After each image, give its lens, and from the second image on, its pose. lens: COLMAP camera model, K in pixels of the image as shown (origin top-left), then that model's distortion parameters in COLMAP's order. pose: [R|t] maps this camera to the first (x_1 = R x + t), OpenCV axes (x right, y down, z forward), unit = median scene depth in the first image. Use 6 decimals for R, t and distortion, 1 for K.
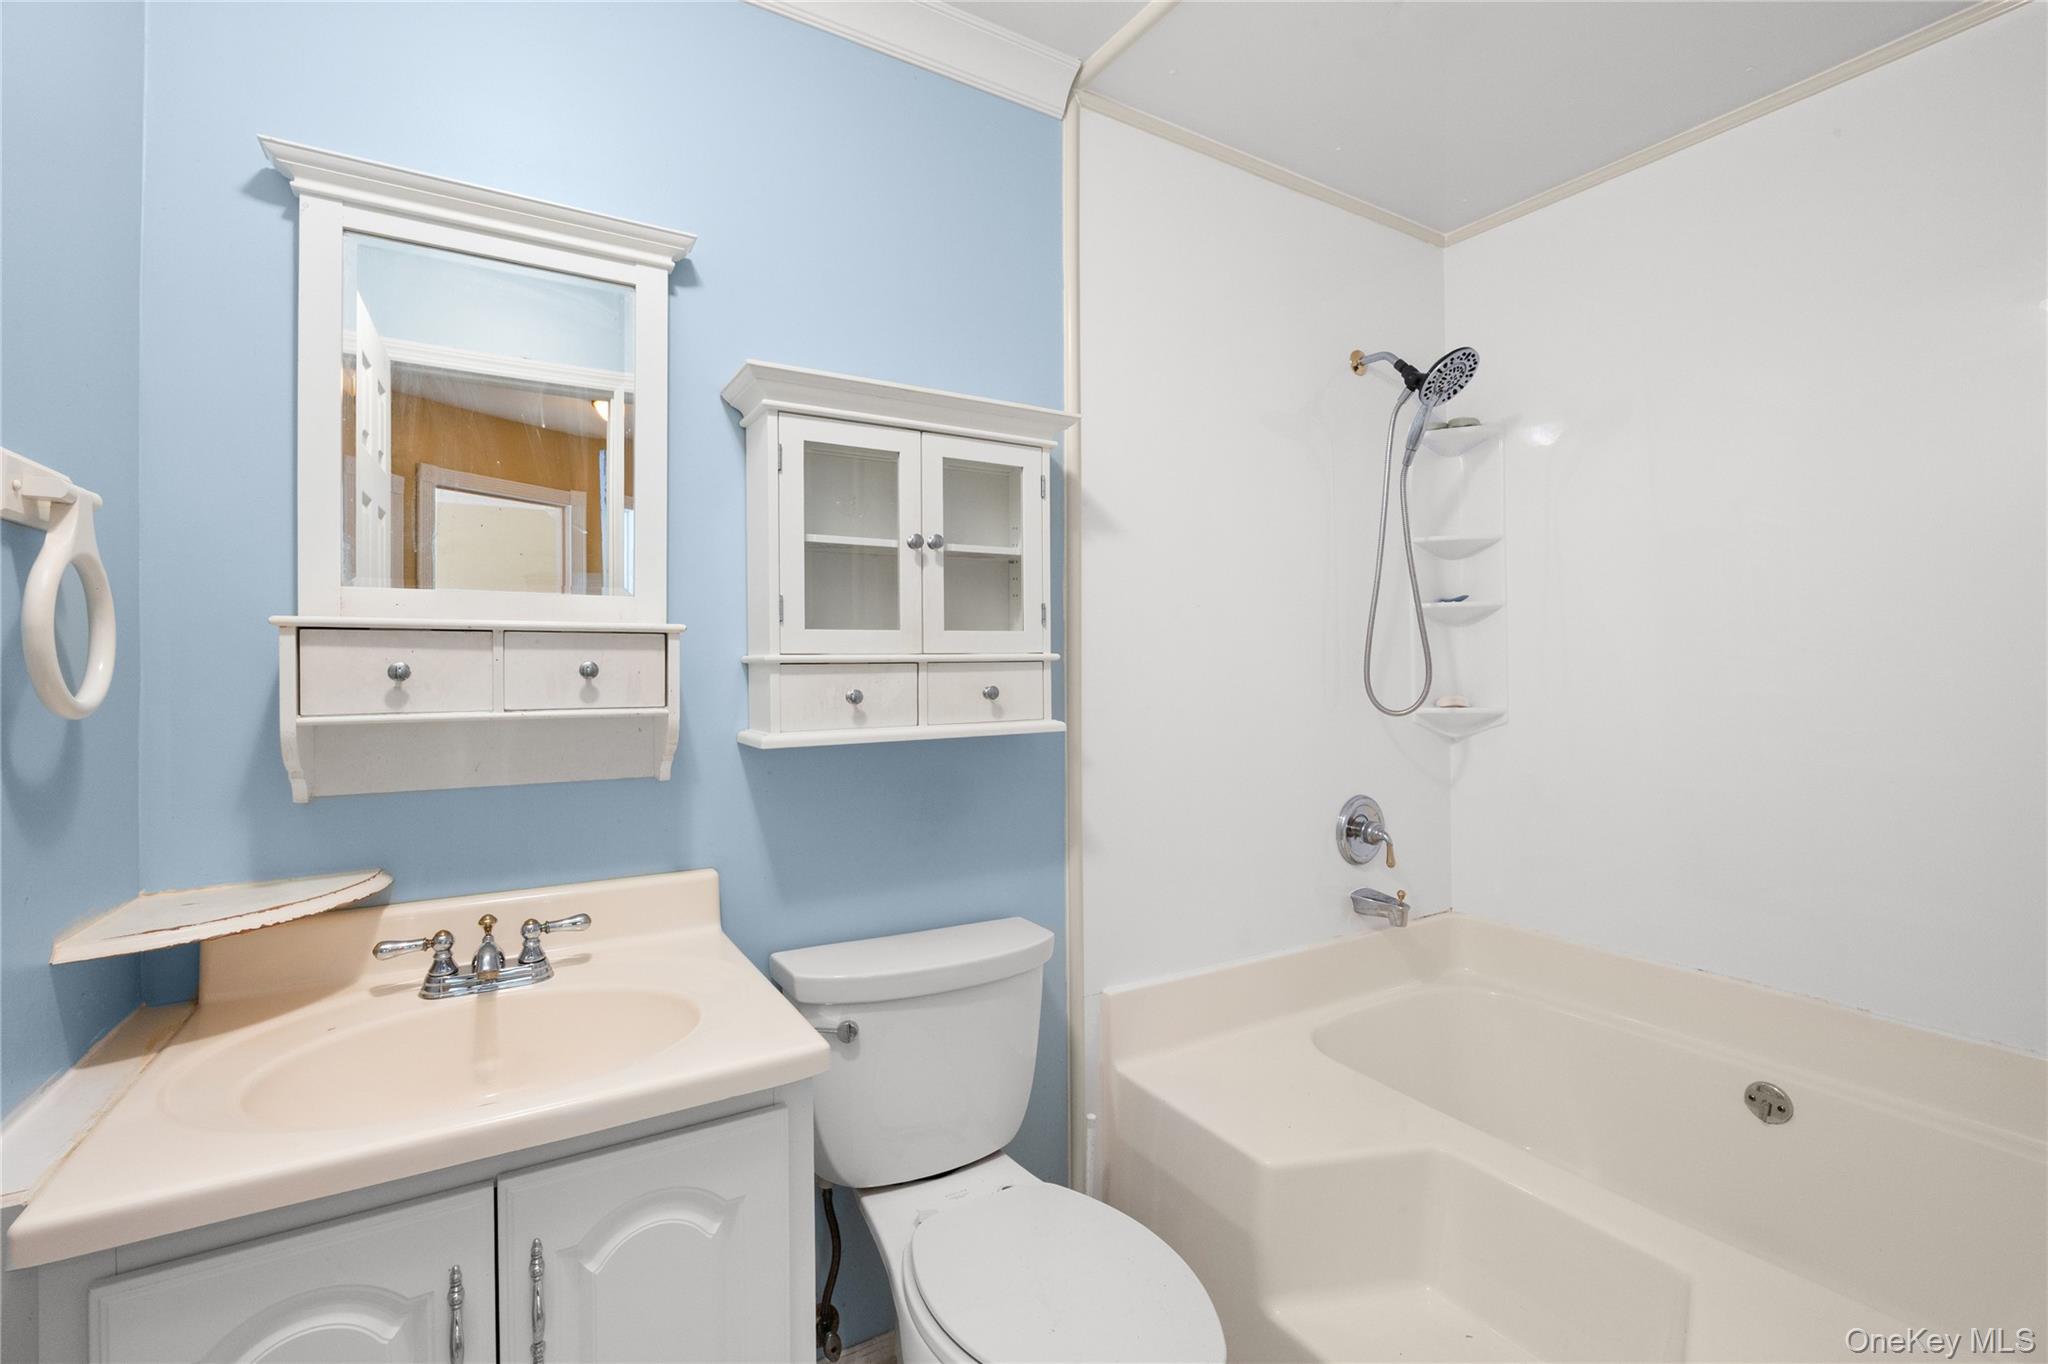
lens RADIAL K [[930.0, 0, 1029.6], [0, 930.0, 657.4], [0, 0, 1]] dist [0.001110, 0.000148]
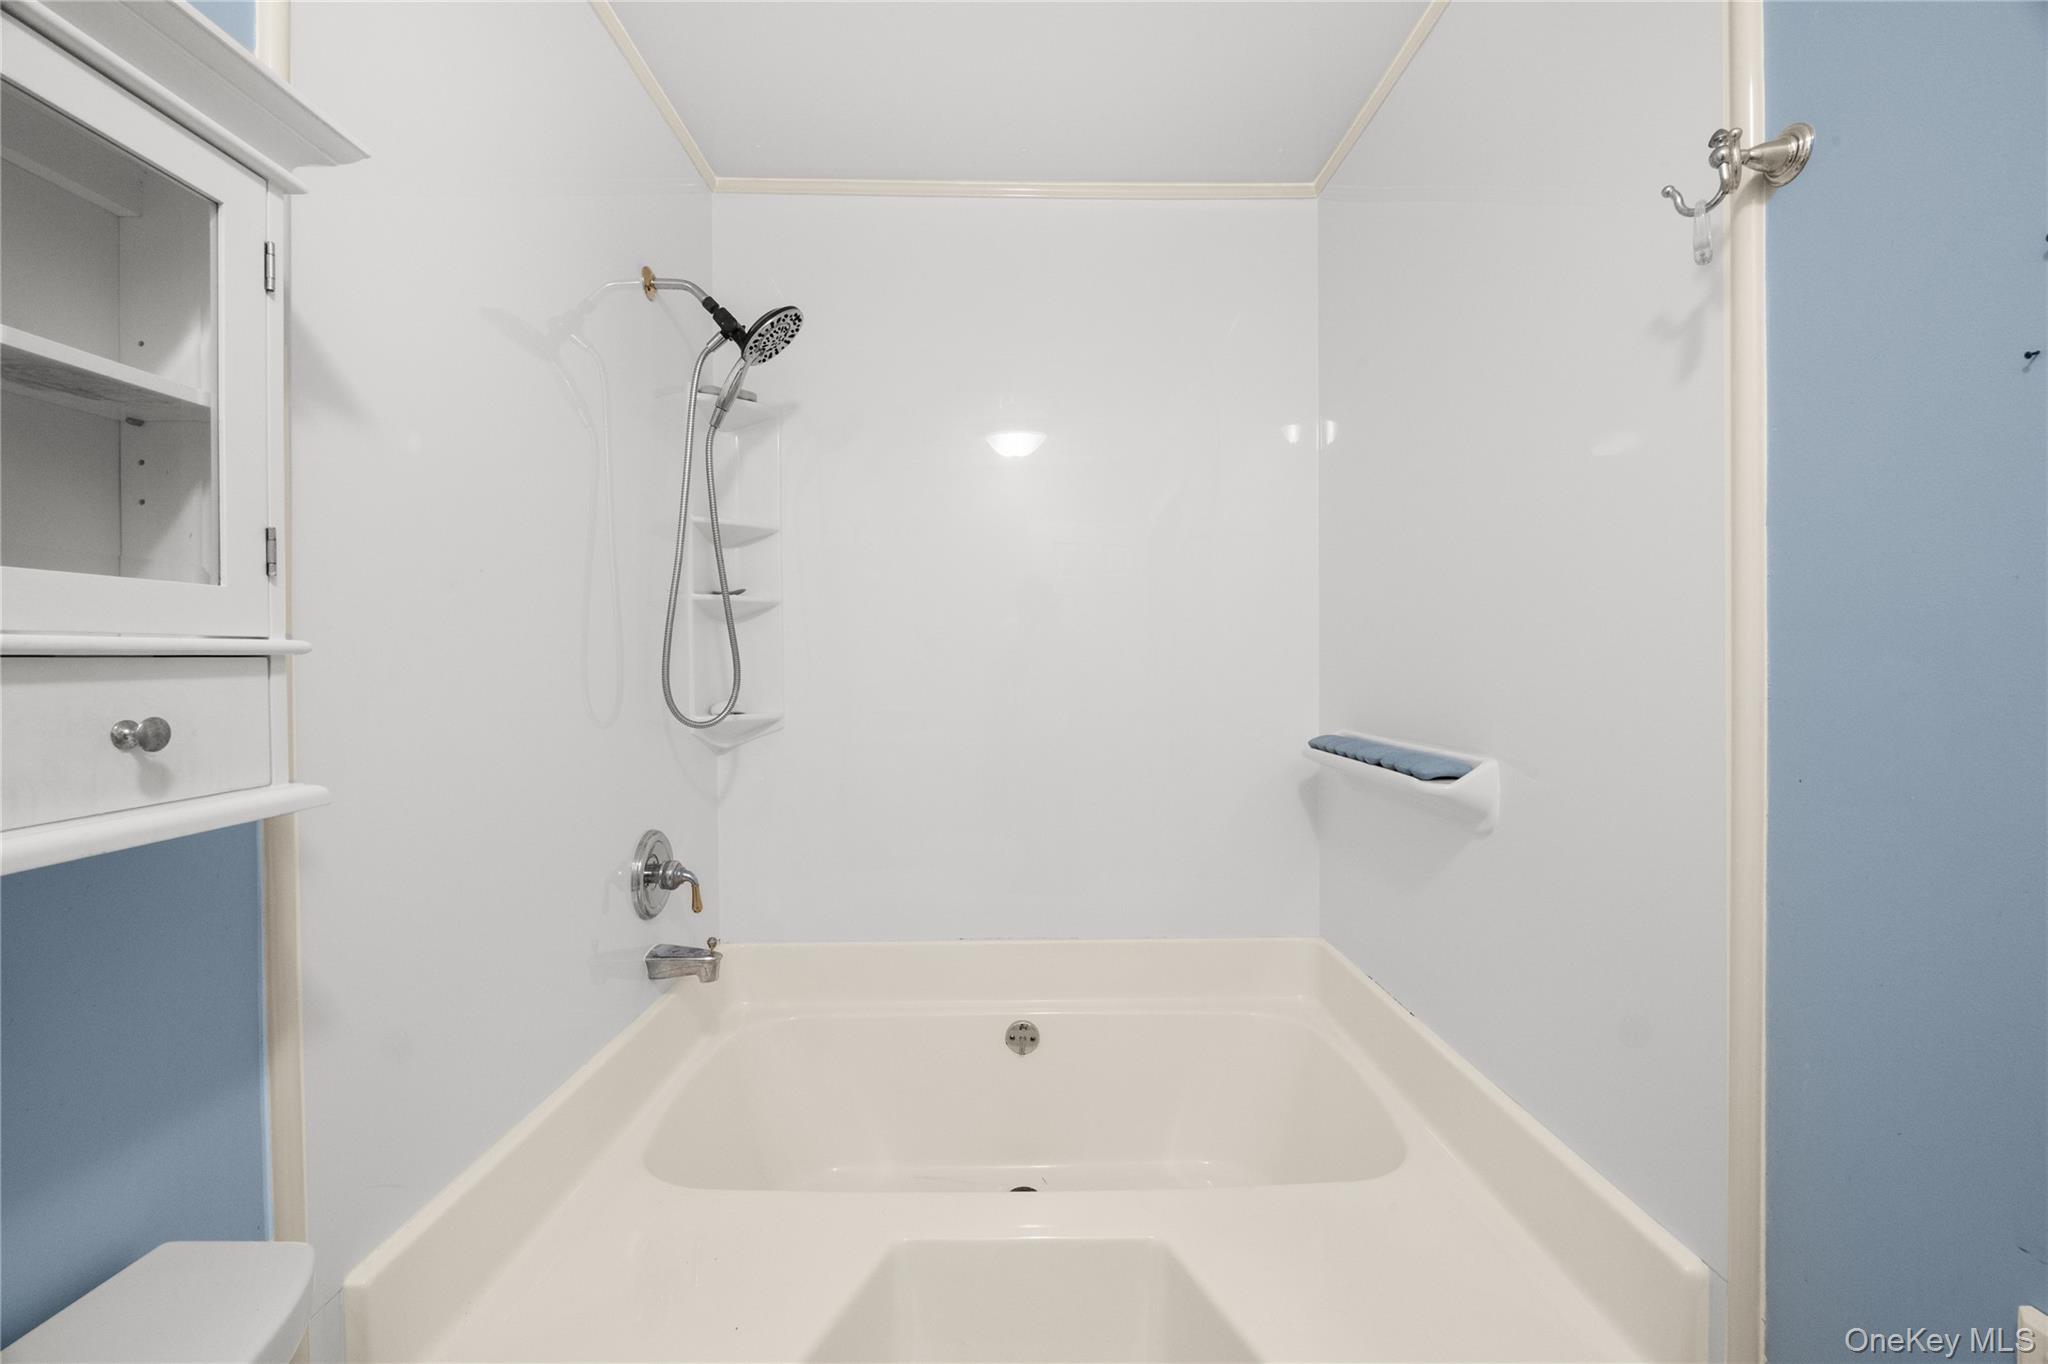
lens RADIAL K [[865.8, 0, 1022.7], [0, 865.8, 672.3], [0, 0, 1]] dist [-0.001514, -0.000082]
pose [[0.503878, -0.003470, 0.863768, -0.134953], [-0.009535, 0.999909, 0.009579, 0.003491], [-0.863722, -0.013063, 0.503799, 0.390430]]
